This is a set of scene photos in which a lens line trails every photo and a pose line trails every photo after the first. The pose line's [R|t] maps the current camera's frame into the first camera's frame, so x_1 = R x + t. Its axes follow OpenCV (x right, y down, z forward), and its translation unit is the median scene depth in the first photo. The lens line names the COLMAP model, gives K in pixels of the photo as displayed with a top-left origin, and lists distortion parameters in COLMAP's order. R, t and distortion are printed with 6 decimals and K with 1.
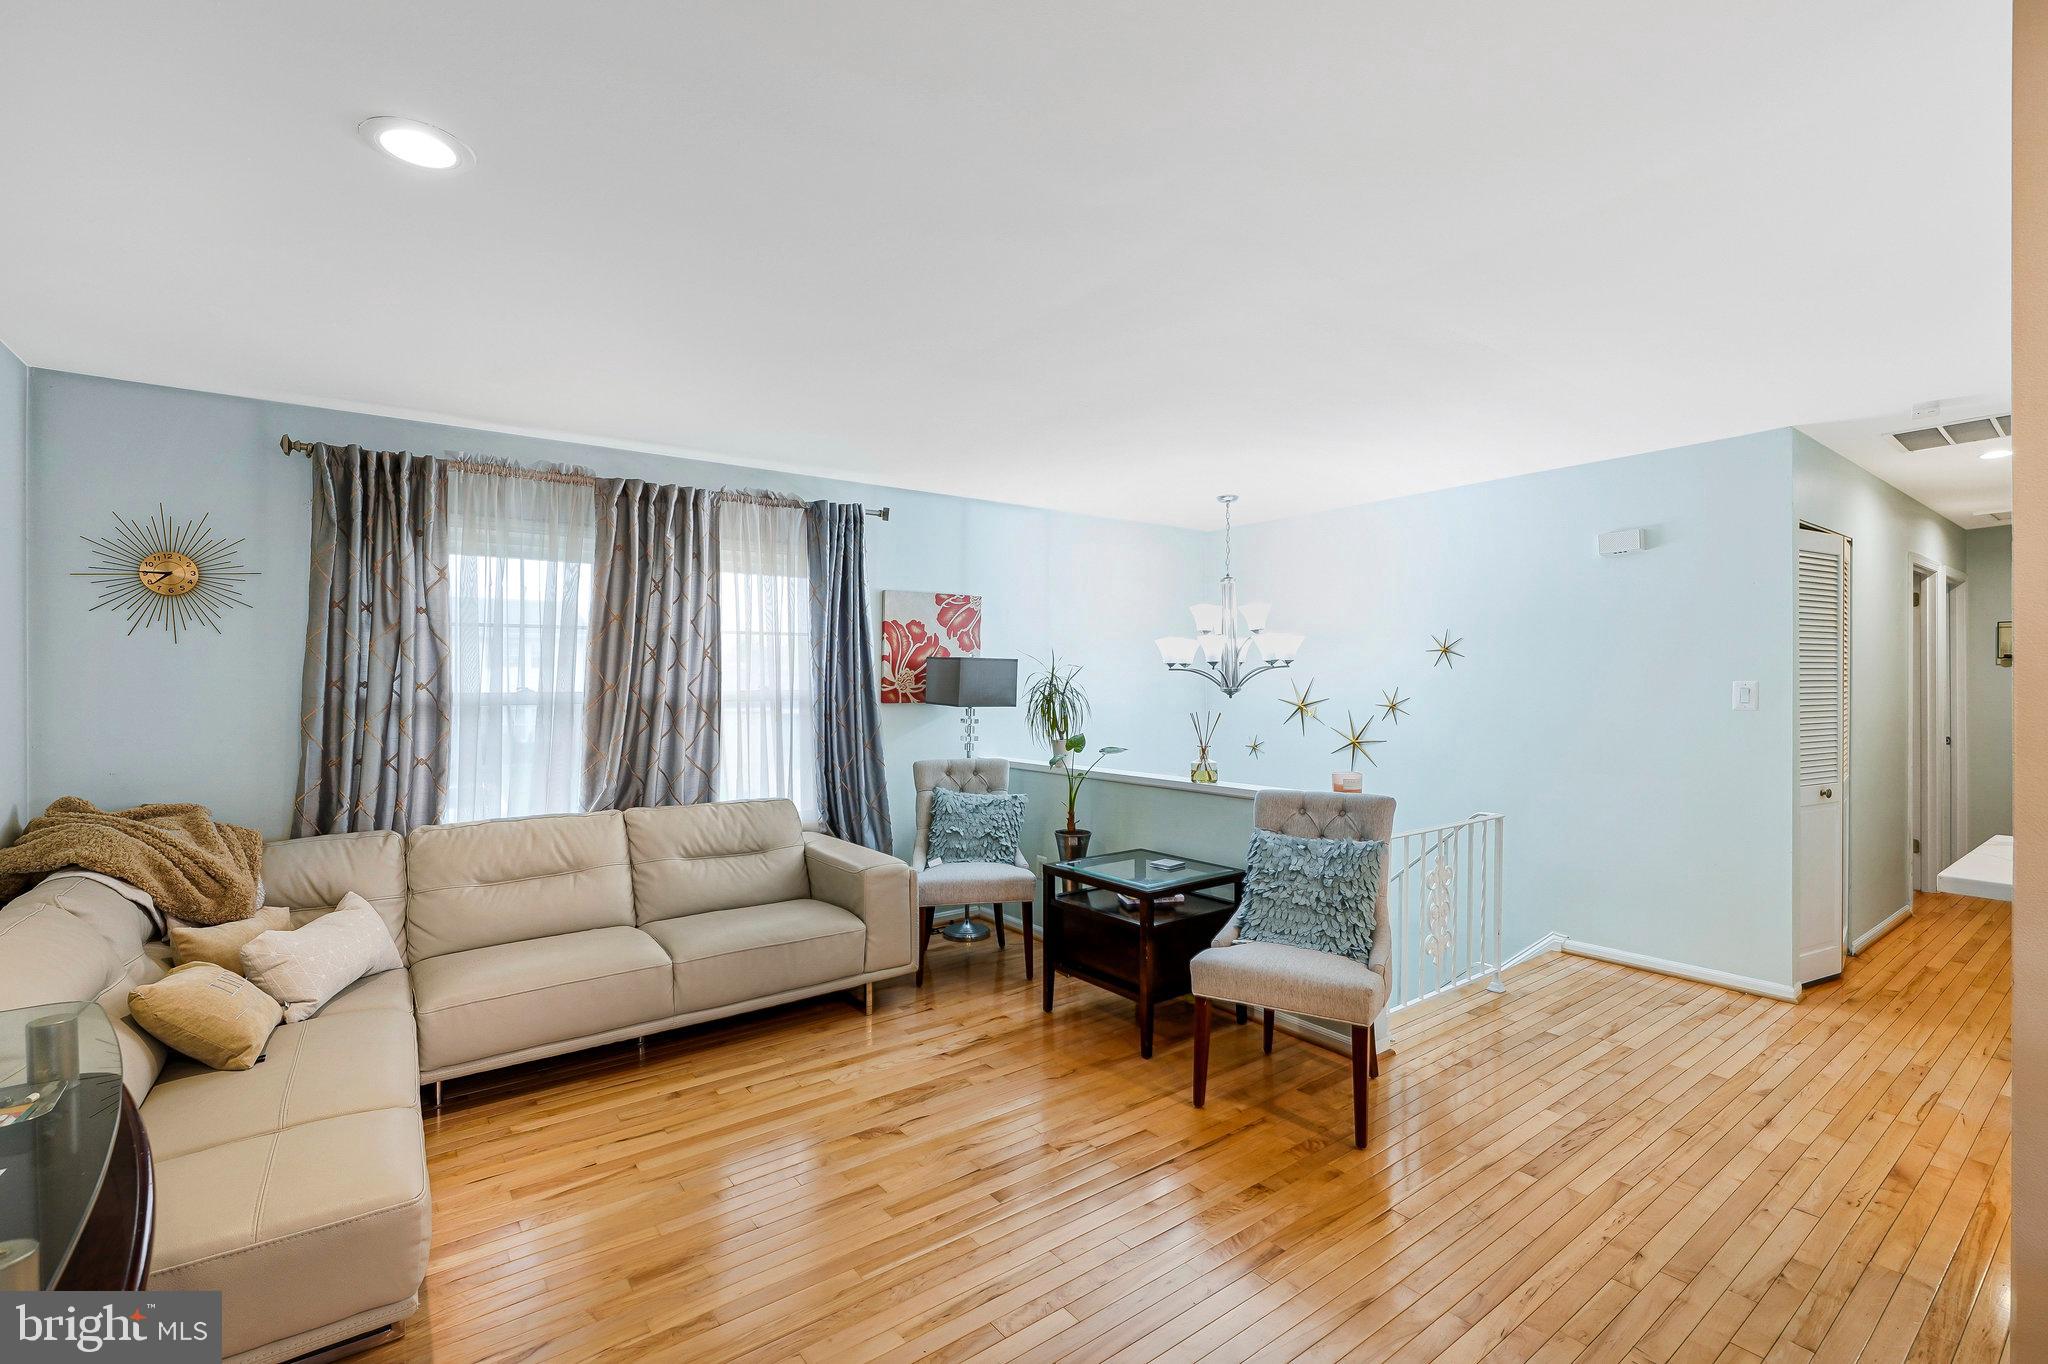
lens RADIAL K [[907.6, 0, 1029.0], [0, 907.6, 695.1], [0, 0, 1]] dist [-0.003255, -0.000208]
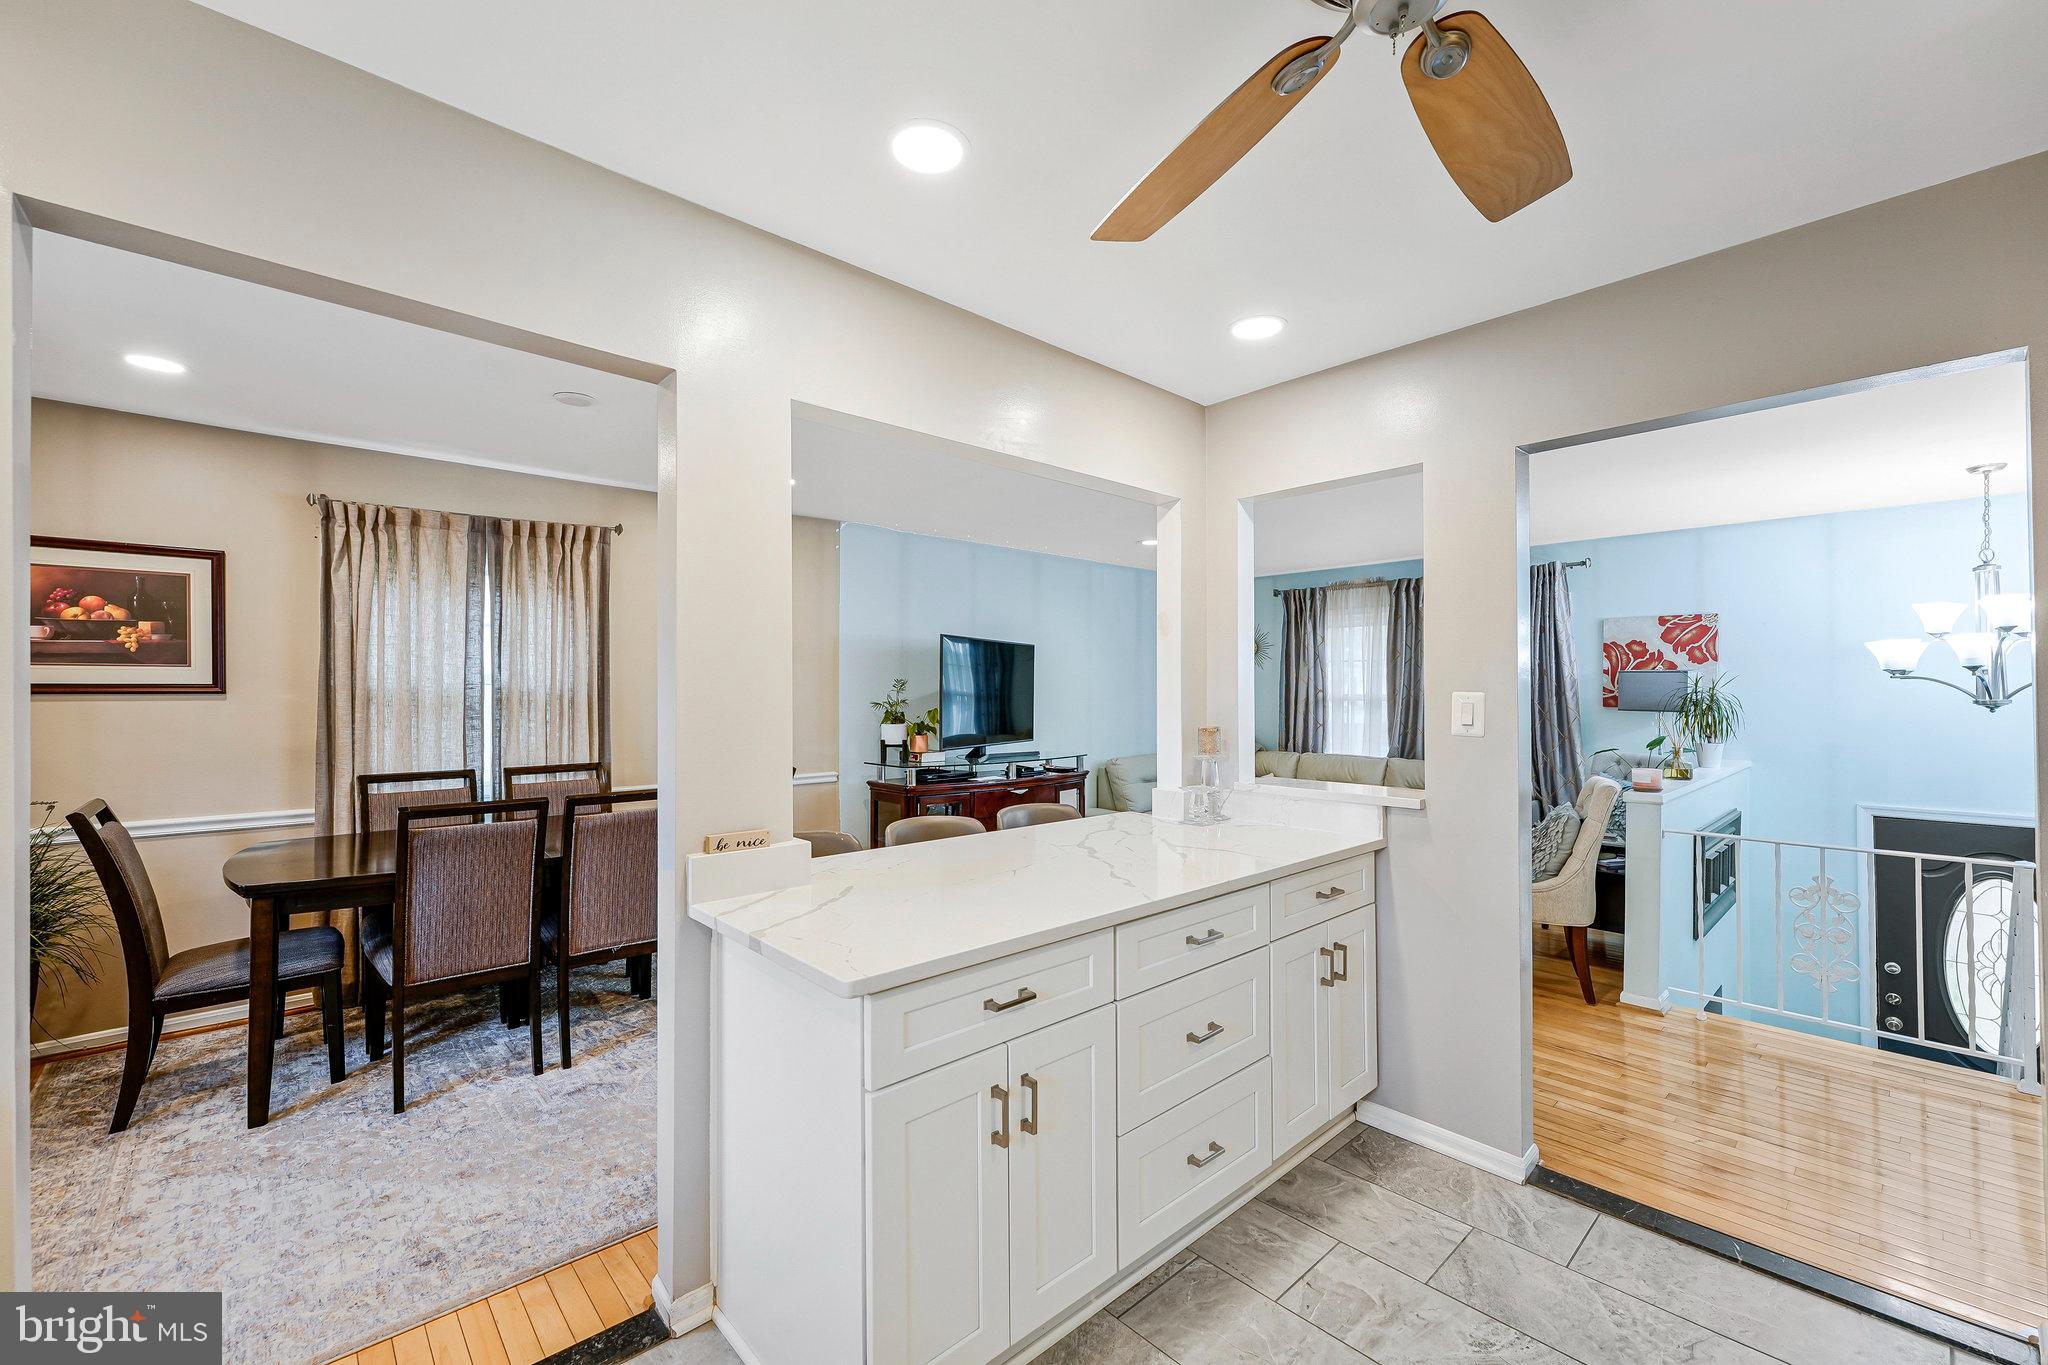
lens RADIAL K [[828.2, 0, 1032.3], [0, 828.2, 678.5], [0, 0, 1]] dist [0.001869, -0.000033]
pose [[0.091717, -0.007015, -0.995760, 1.135574], [-0.019522, 0.999770, -0.008841, -0.005948], [0.995594, 0.020250, 0.091558, 0.104325]]
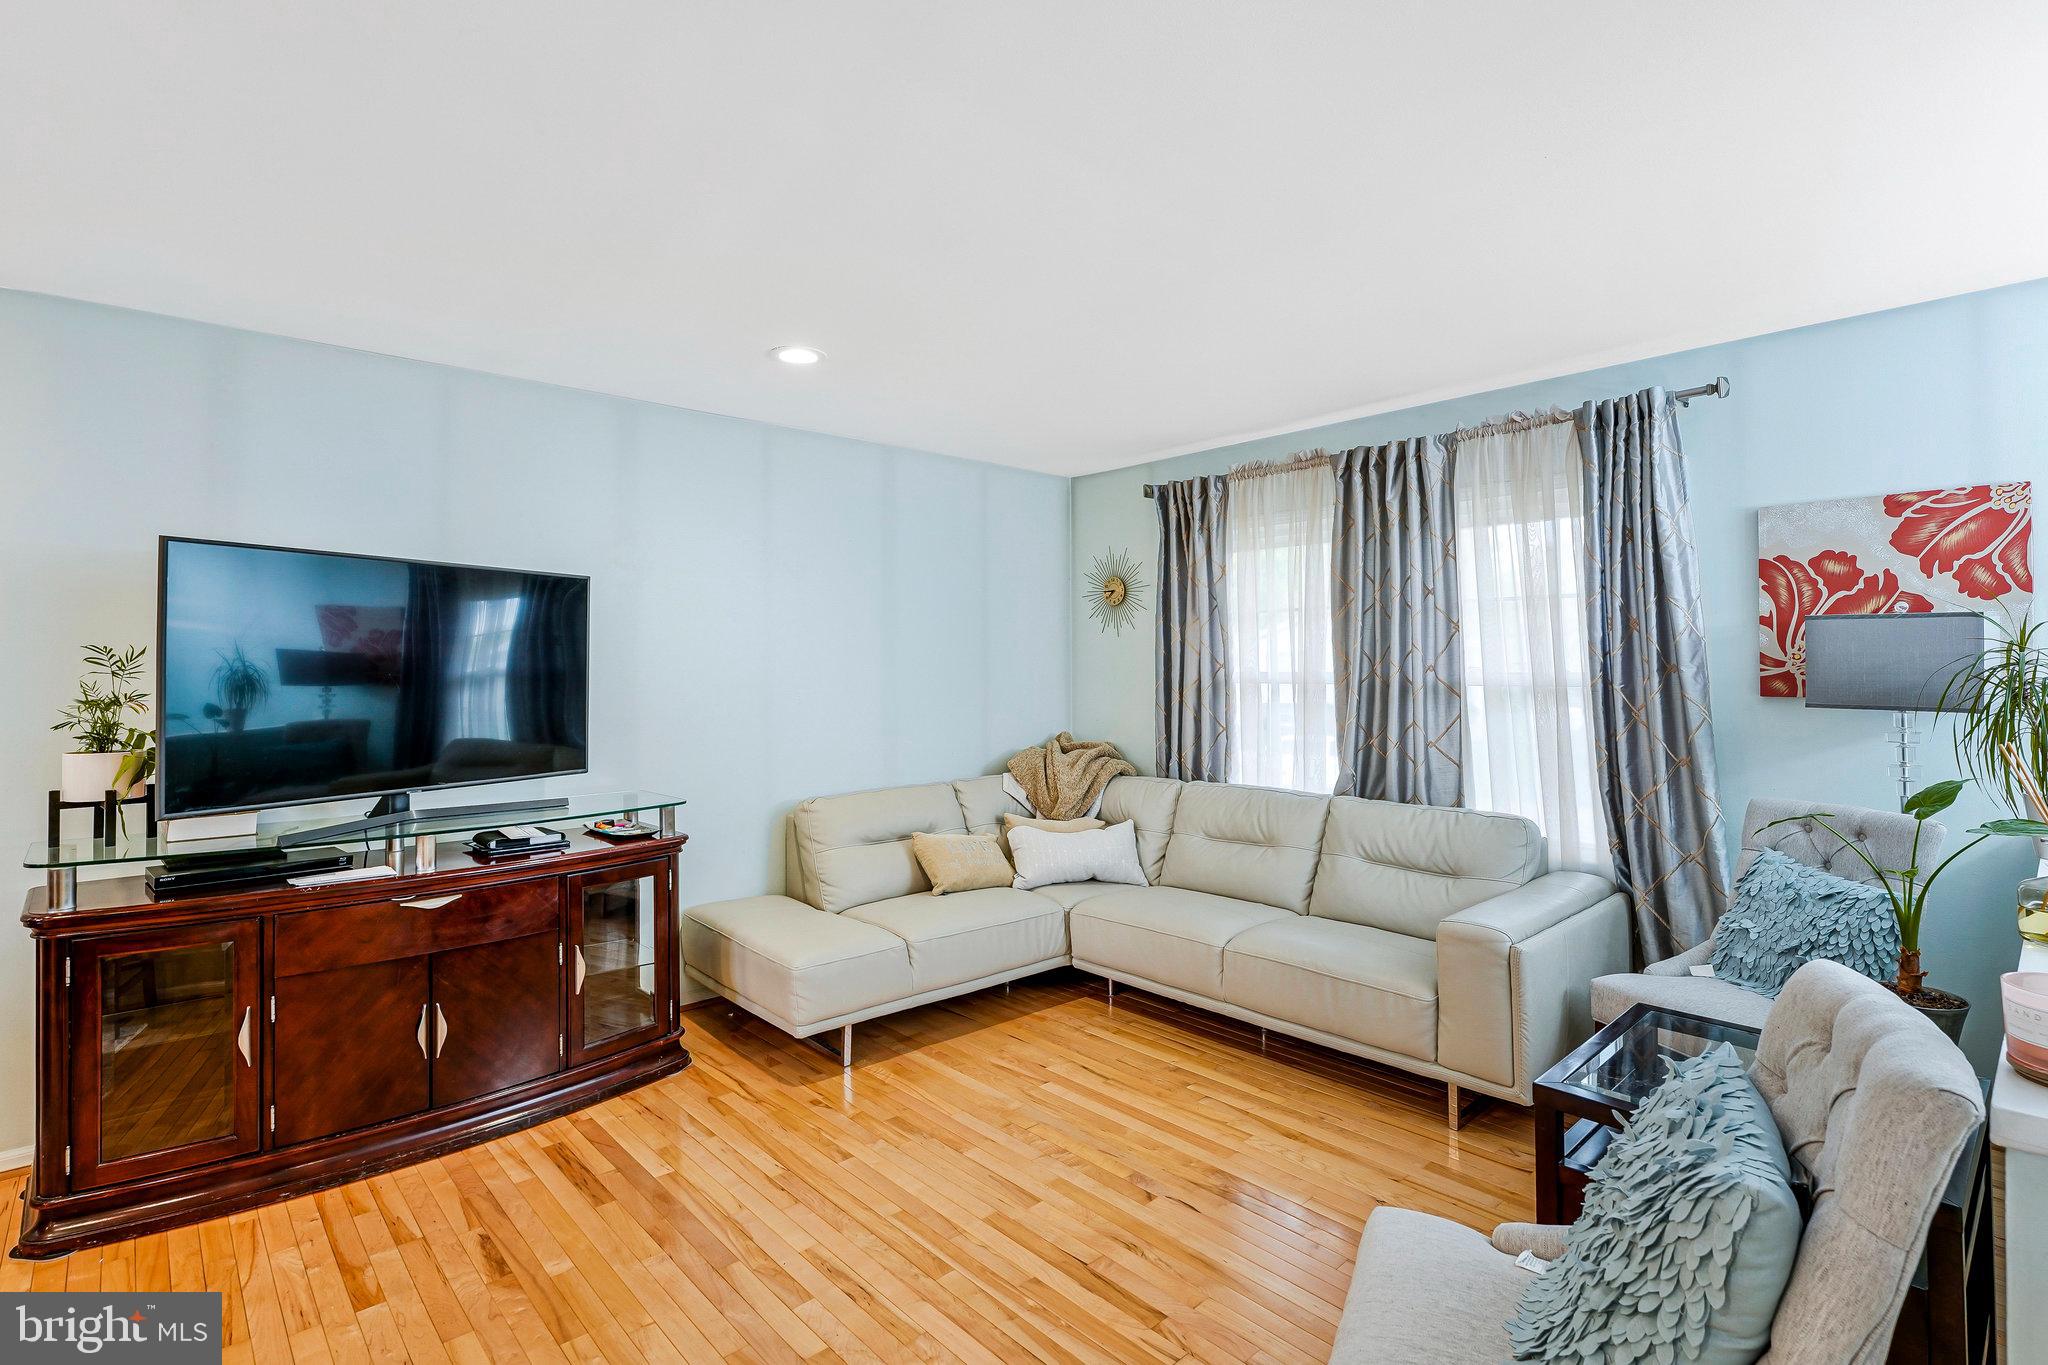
lens RADIAL K [[981.9, 0, 1024.2], [0, 981.9, 636.9], [0, 0, 1]] dist [-0.001245, 0.001060]
pose [[0.090090, -0.027028, -0.995567, 0.535532], [-0.012490, 0.999522, -0.028265, -0.007206], [0.995855, 0.014981, 0.089709, 0.555008]]
